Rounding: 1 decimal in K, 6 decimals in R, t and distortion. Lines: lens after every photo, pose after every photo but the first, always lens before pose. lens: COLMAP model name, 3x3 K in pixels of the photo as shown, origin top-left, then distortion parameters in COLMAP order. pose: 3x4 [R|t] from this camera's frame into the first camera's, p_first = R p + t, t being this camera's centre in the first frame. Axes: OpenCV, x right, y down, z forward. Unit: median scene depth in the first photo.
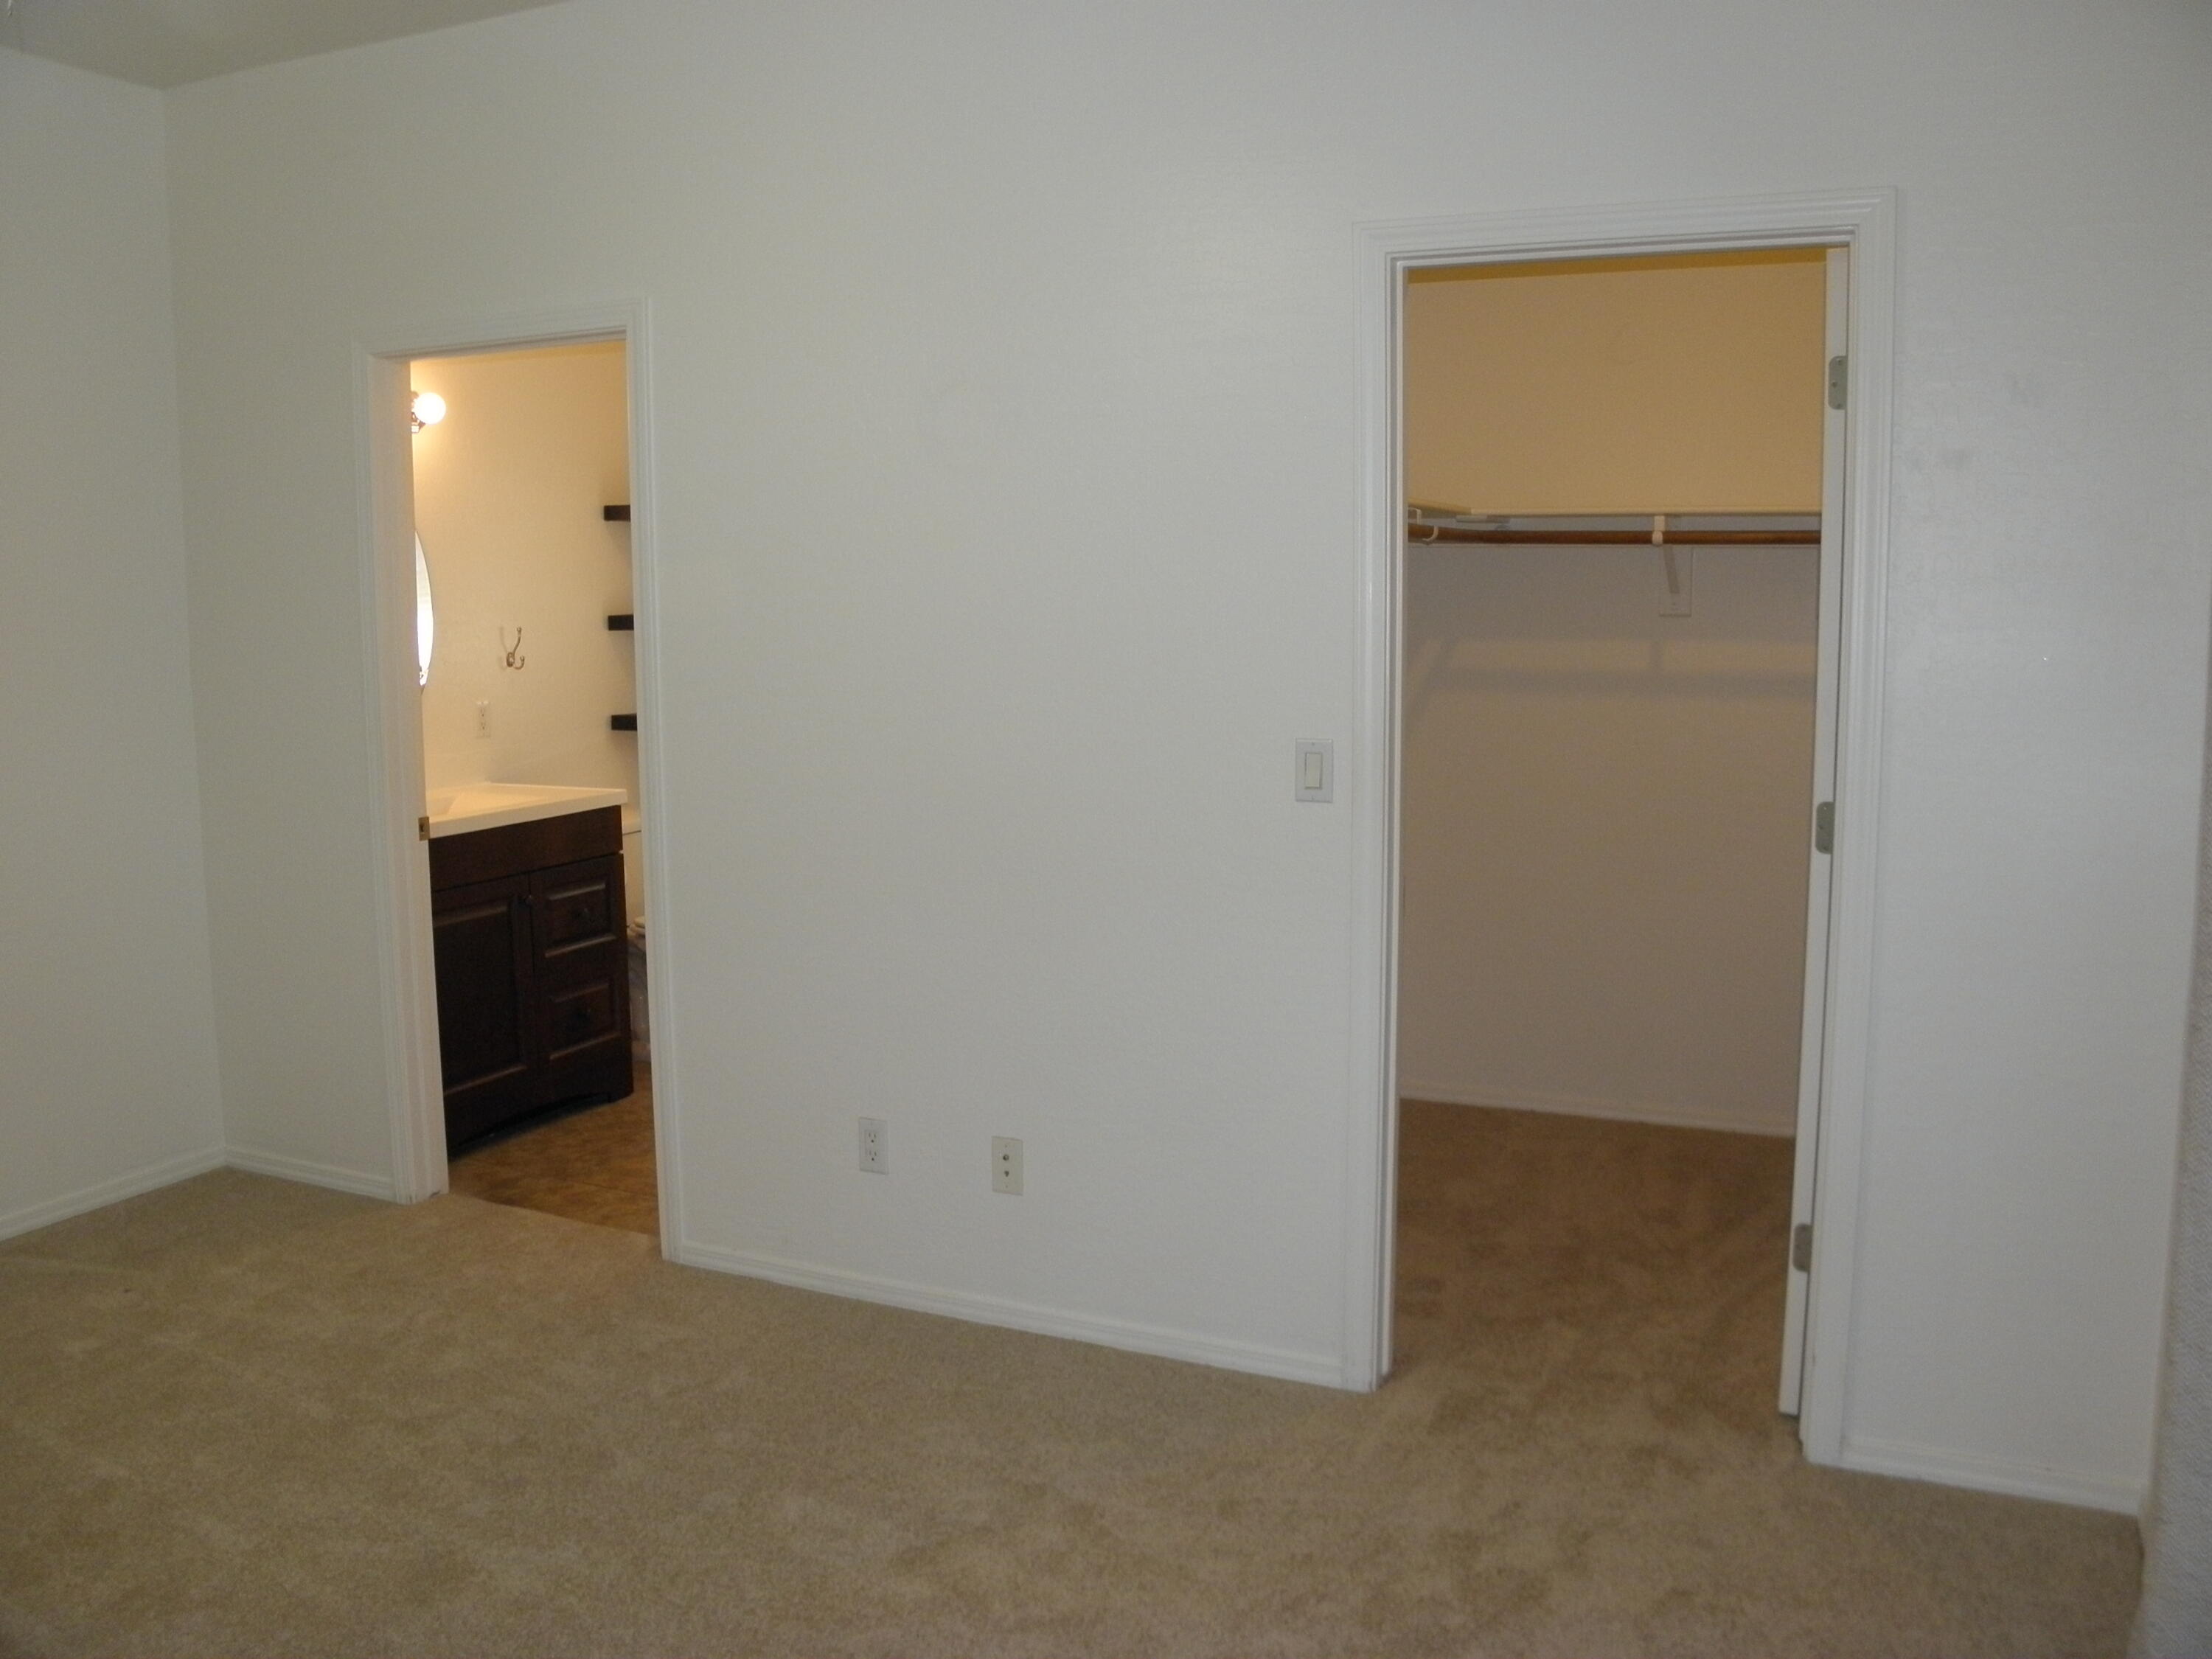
lens RADIAL K [[1847.8, 0, 1106.0], [0, 1847.8, 829.5], [0, 0, 1]] dist [-0.223582, 0.184606]
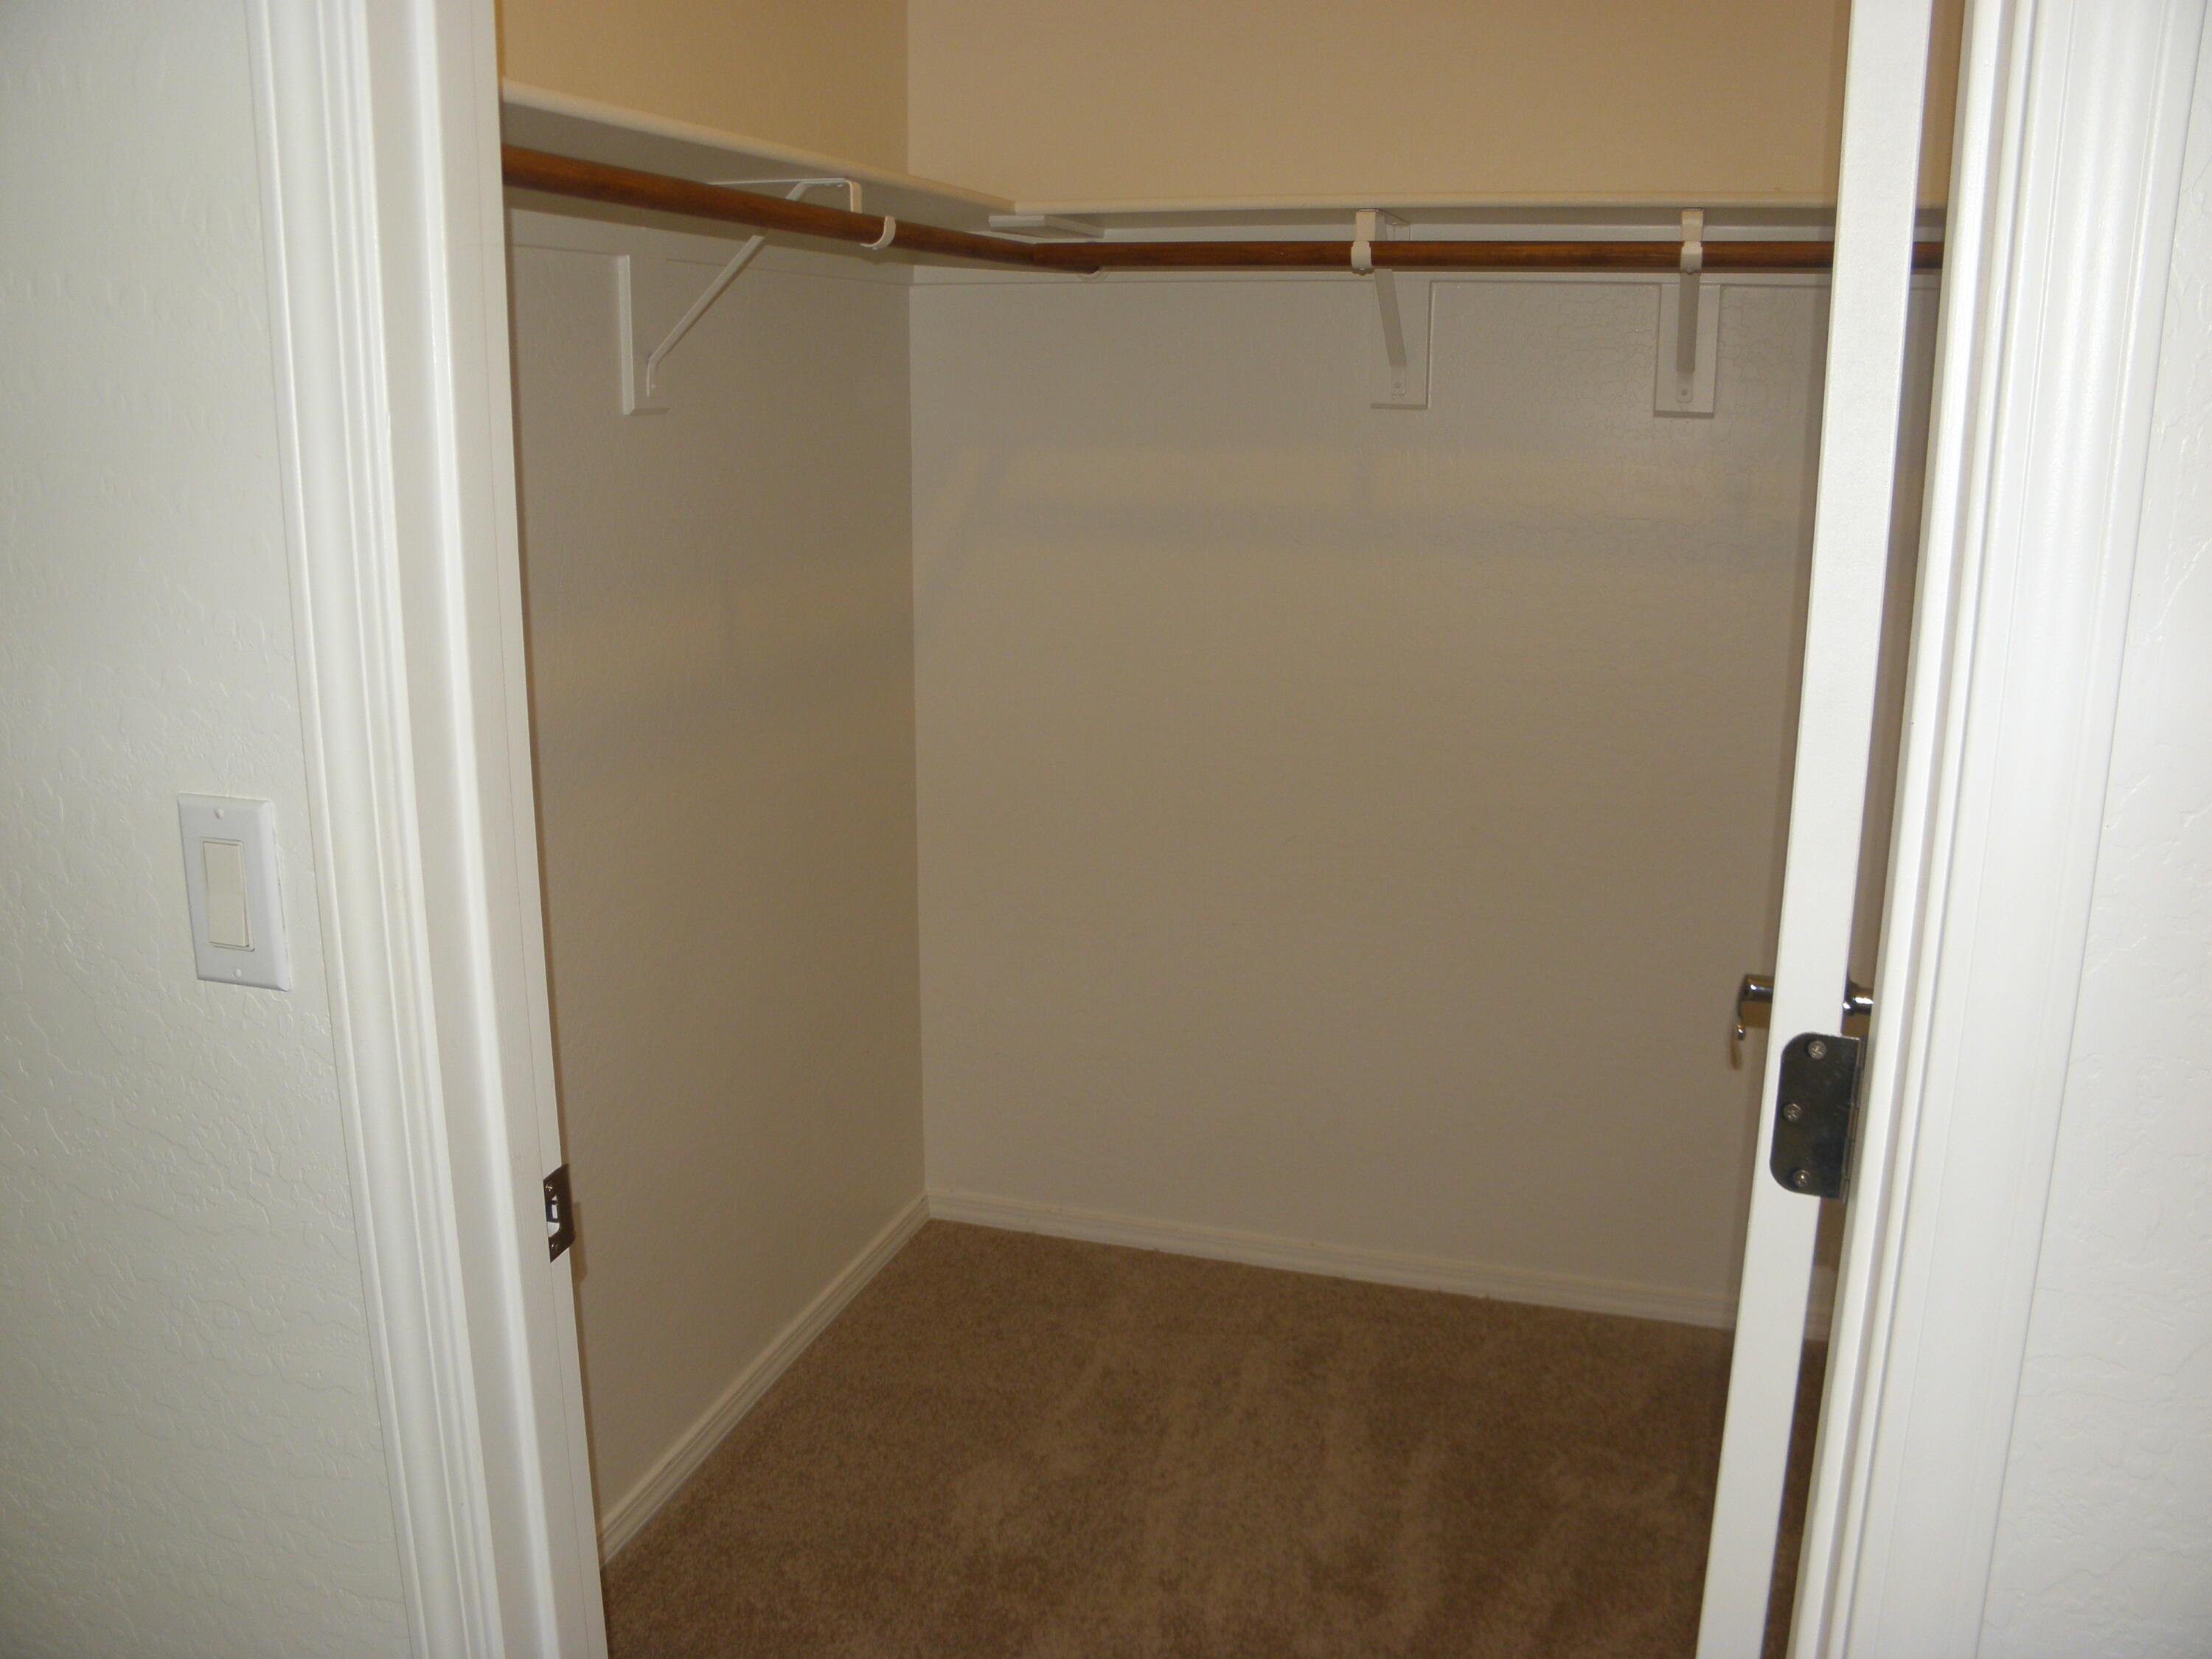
lens RADIAL K [[1847.8, 0, 1106.0], [0, 1847.8, 829.5], [0, 0, 1]] dist [-0.223582, 0.184606]
pose [[0.991506, -0.020623, 0.128412, 0.163220], [0.005909, 0.993472, 0.113925, -0.057551], [-0.129924, -0.112199, 0.985155, 0.481530]]
